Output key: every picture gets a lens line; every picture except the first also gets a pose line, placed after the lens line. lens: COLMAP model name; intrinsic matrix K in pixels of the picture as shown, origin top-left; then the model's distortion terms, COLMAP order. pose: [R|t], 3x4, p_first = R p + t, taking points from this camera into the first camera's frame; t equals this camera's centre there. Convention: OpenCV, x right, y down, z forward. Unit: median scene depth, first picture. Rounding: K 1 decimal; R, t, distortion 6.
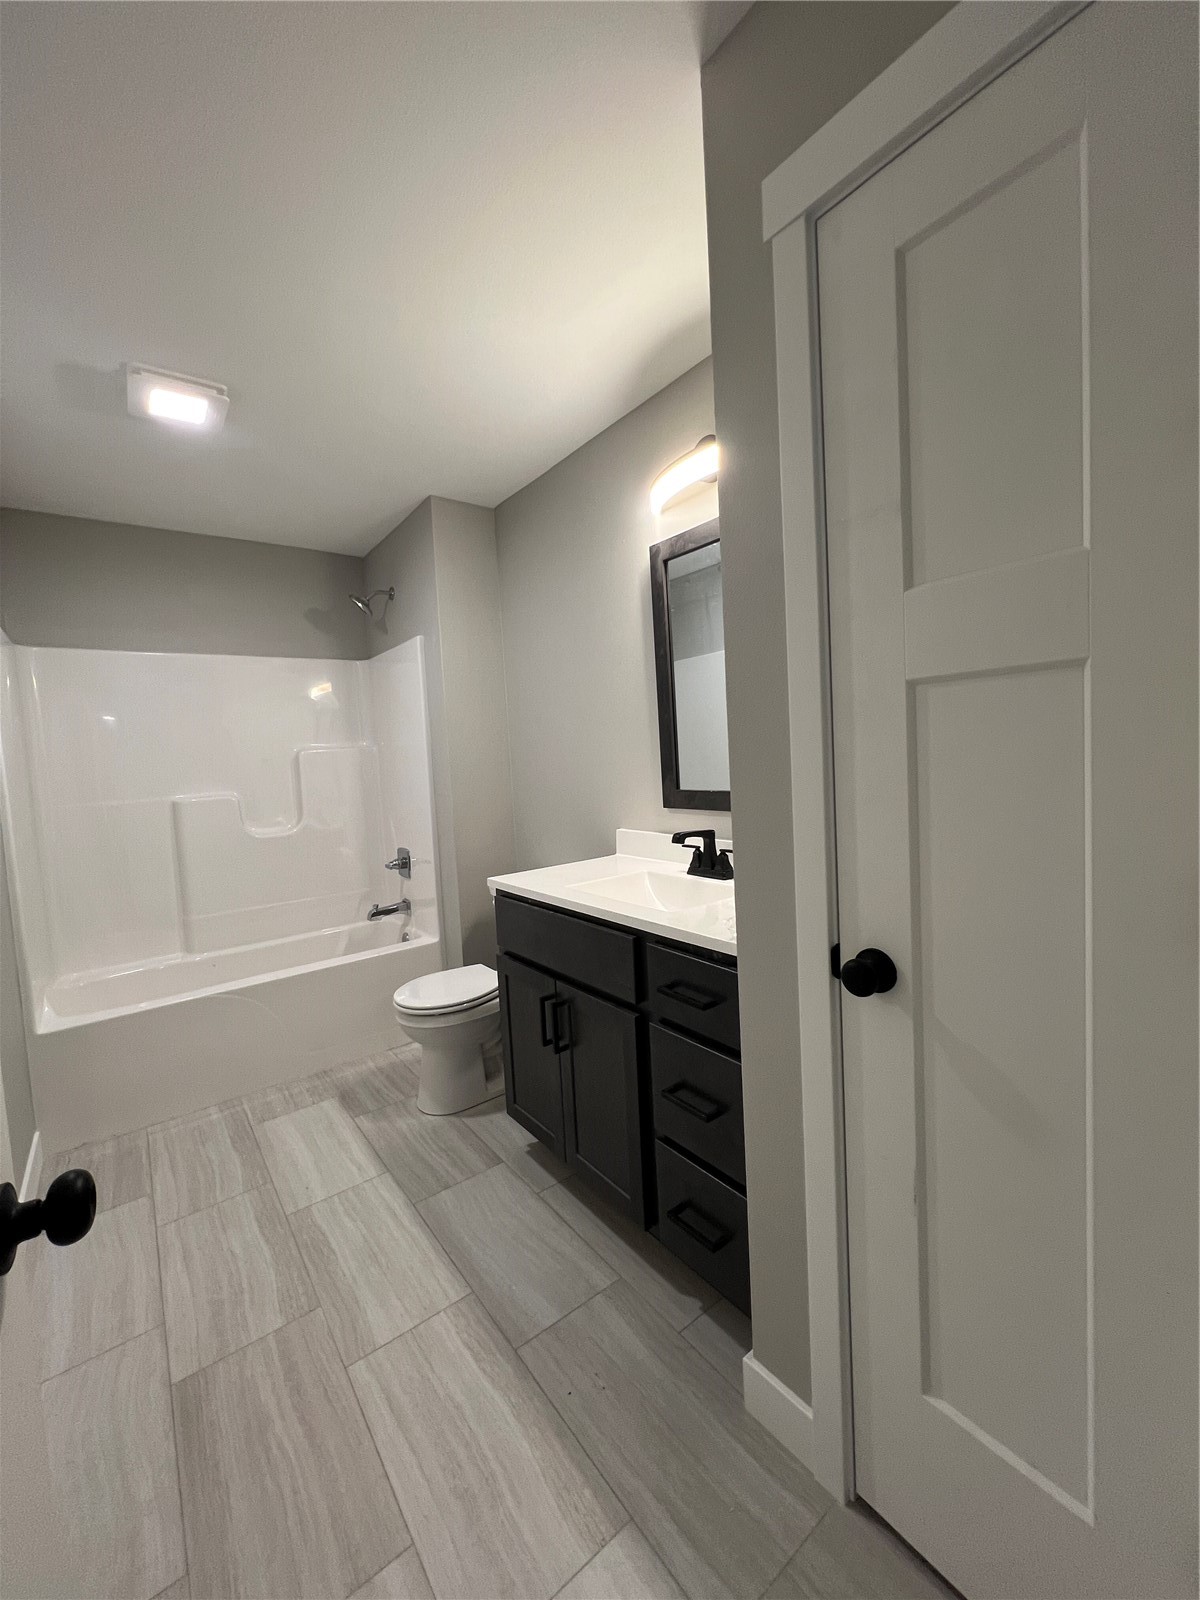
lens RADIAL K [[638.2, 0, 606.8], [0, 638.2, 800.7], [0, 0, 1]] dist [-0.002452, -0.000340]
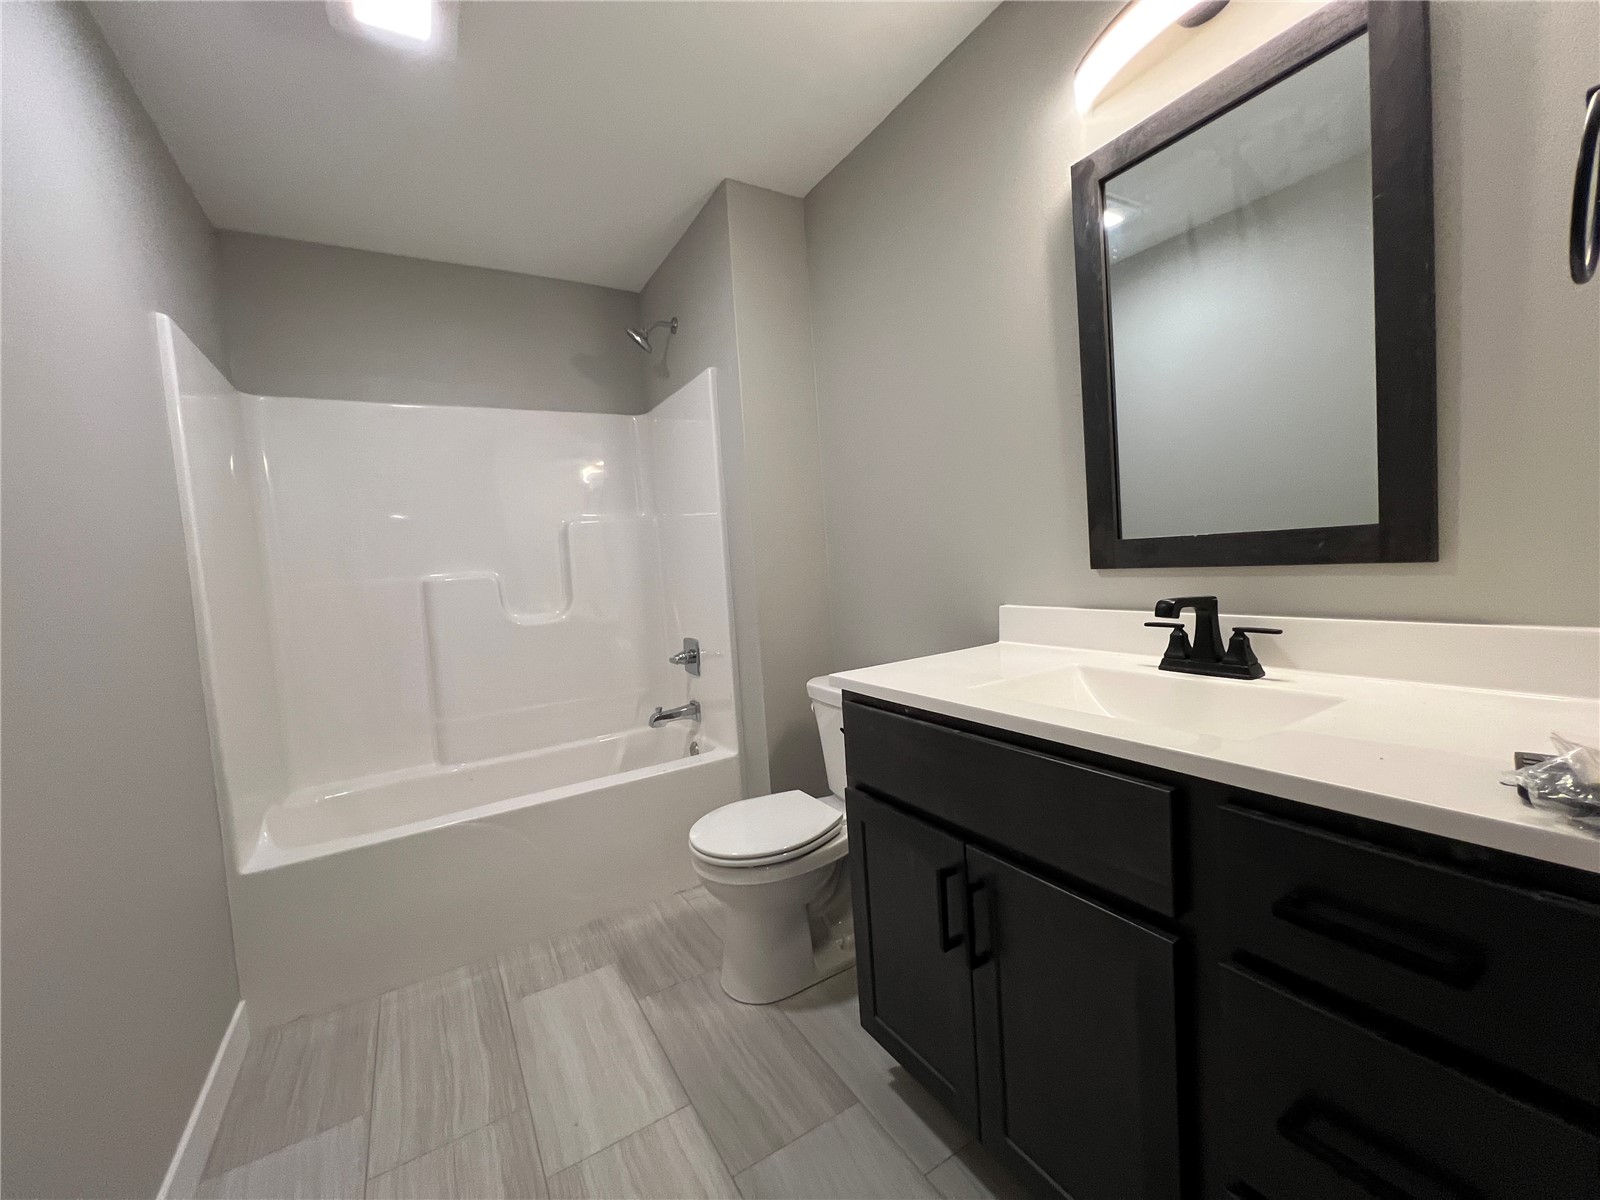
lens RADIAL K [[648.0, 0, 797.8], [0, 648.0, 599.0], [0, 0, 1]] dist [0.002437, 0.000117]
pose [[0.993053, -0.008331, -0.117373, -0.125919], [0.008336, 0.999965, -0.000451, 0.037641], [0.117373, -0.000531, 0.993088, 0.286574]]
